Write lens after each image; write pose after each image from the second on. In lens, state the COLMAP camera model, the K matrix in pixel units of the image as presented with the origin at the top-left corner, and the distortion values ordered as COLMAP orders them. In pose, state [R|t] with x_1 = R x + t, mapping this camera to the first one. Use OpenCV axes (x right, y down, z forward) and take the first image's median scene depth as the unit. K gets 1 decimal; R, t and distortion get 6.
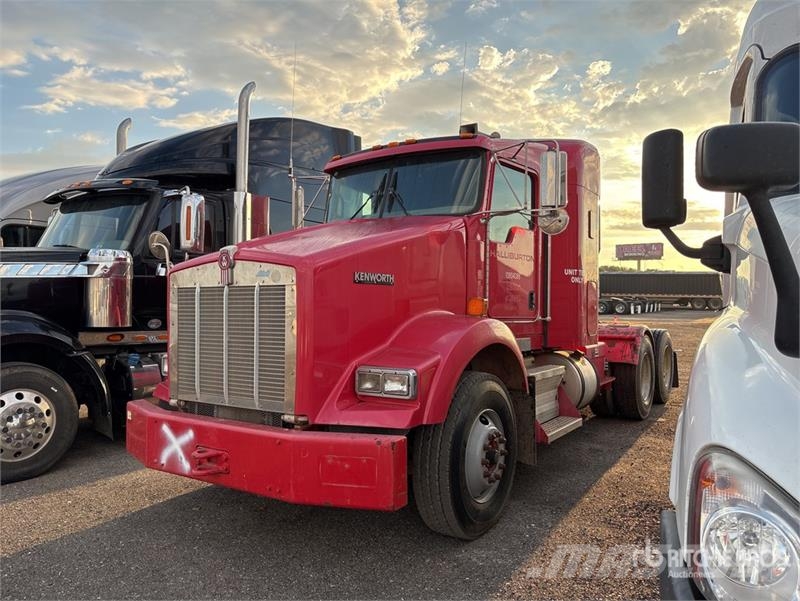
lens RADIAL K [[585.9, 0, 400.0], [0, 585.9, 300.5], [0, 0, 1]] dist [0.034428, -0.000733]
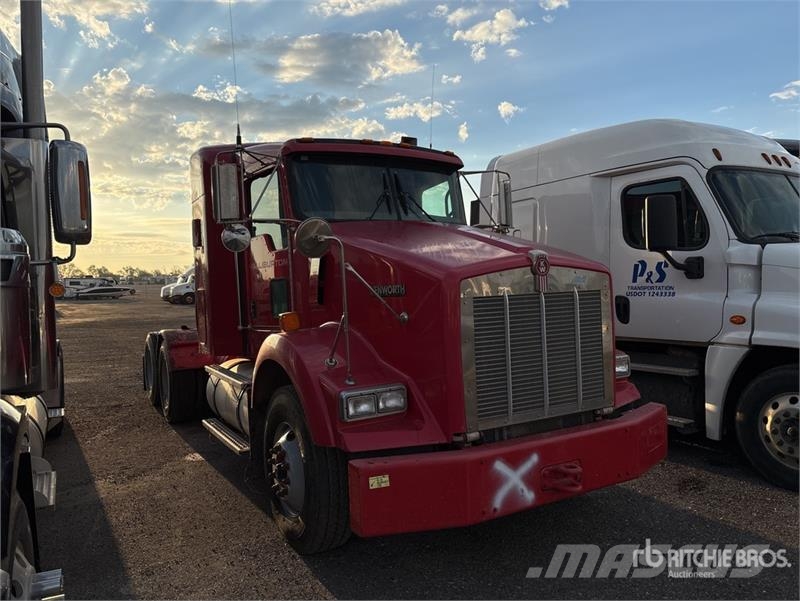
lens RADIAL K [[609.2, 0, 400.0], [0, 609.2, 300.5], [0, 0, 1]] dist [-0.005698, -0.004991]
pose [[0.488981, -0.030611, 0.871757, -1.238638], [0.062889, 0.998021, -0.000231, -0.025827], [-0.870024, 0.054937, 0.489938, 0.700056]]
